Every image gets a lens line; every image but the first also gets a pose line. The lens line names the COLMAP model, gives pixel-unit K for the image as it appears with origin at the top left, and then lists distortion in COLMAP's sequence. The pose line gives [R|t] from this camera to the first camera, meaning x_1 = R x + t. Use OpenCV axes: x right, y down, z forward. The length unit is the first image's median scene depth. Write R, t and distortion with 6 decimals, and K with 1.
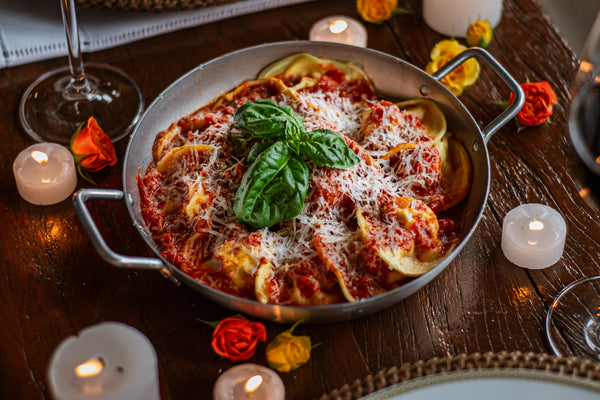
lens RADIAL K [[1618.7, 0, 299.8], [0, 1618.7, 200.0], [0, 0, 1]] dist [0.036002, 0.000000]
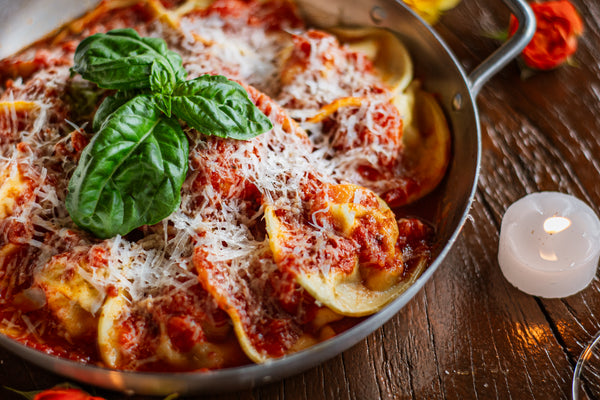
lens RADIAL K [[1618.7, 0, 300.1], [0, 1618.7, 199.6], [0, 0, 1]] dist [0.036002, 0.000000]
pose [[0.999918, -0.005341, 0.011624, 0.040706], [0.004963, 0.999464, 0.032345, -0.016137], [-0.011791, -0.032284, 0.999409, 0.378275]]
